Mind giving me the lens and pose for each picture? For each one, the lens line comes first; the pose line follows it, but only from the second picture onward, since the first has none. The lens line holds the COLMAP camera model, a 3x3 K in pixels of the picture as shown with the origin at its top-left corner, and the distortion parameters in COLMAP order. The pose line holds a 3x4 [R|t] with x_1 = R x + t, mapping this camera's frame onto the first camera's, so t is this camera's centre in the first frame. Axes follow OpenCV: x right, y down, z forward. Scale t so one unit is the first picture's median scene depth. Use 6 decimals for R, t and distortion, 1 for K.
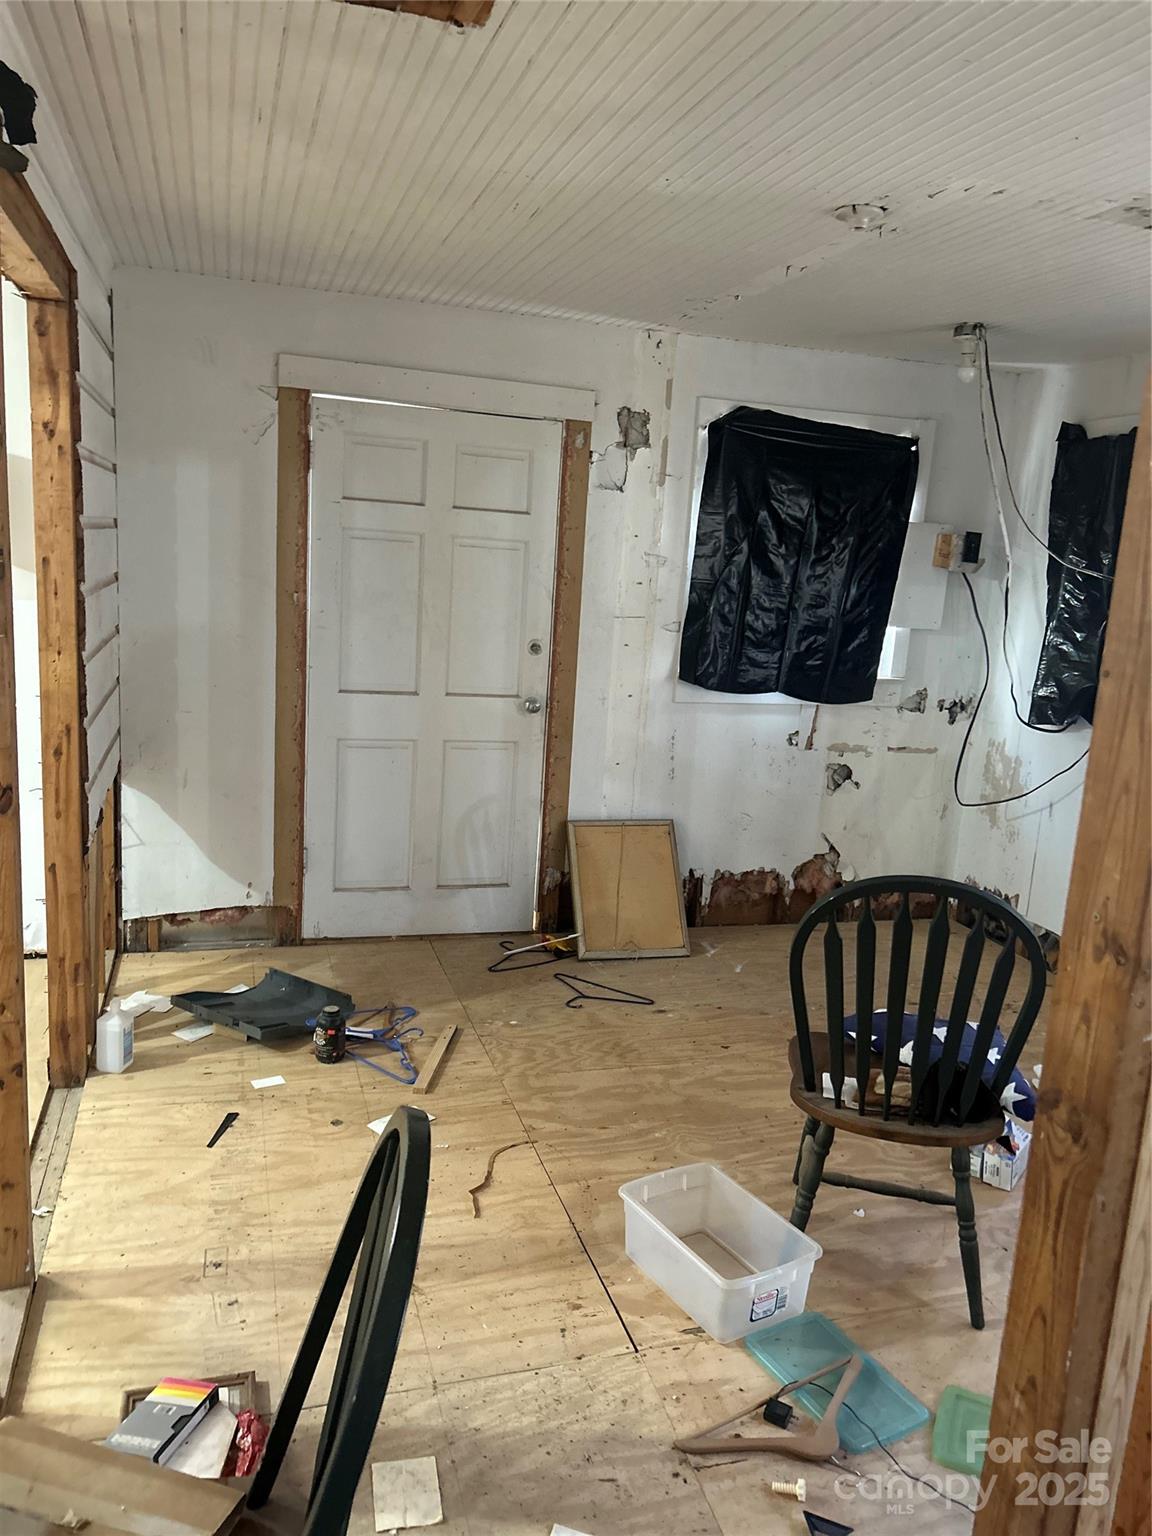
lens RADIAL K [[1151.6, 0, 571.8], [0, 1151.6, 774.3], [0, 0, 1]] dist [0.061213, -0.057105]
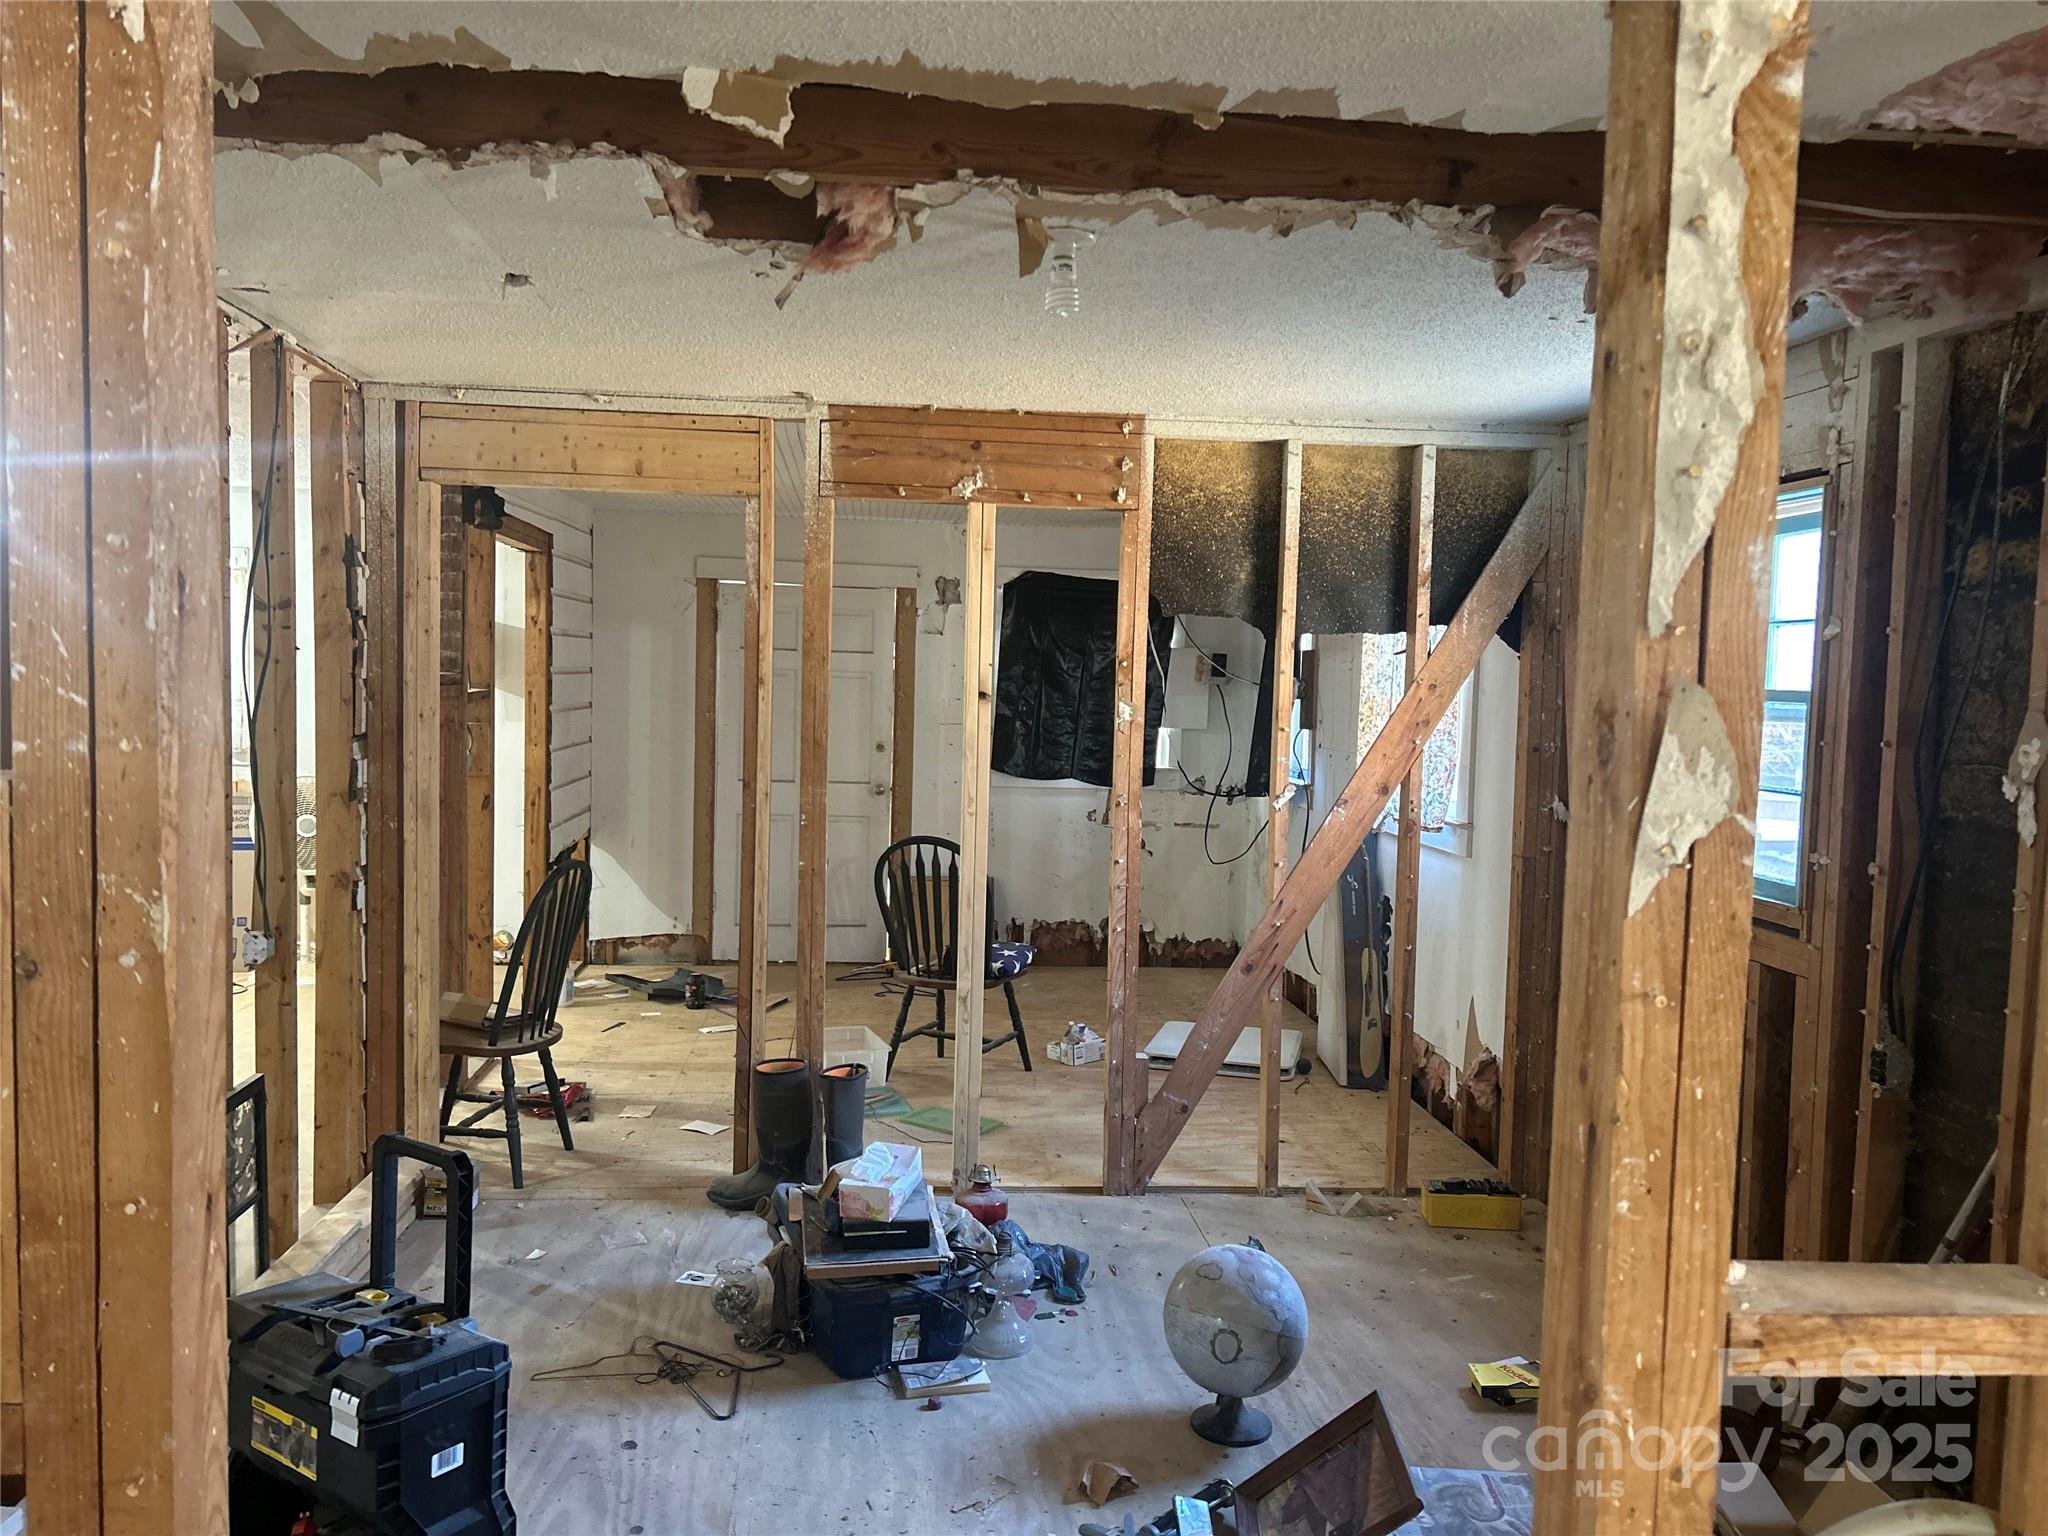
lens RADIAL K [[1535.5, 0, 1029.0], [0, 1535.5, 765.4], [0, 0, 1]] dist [0.061213, -0.057105]
pose [[0.981324, -0.025204, -0.190705, 0.501702], [-0.002489, 0.989632, -0.143603, 0.177560], [0.192347, 0.141396, 0.971087, -0.758572]]
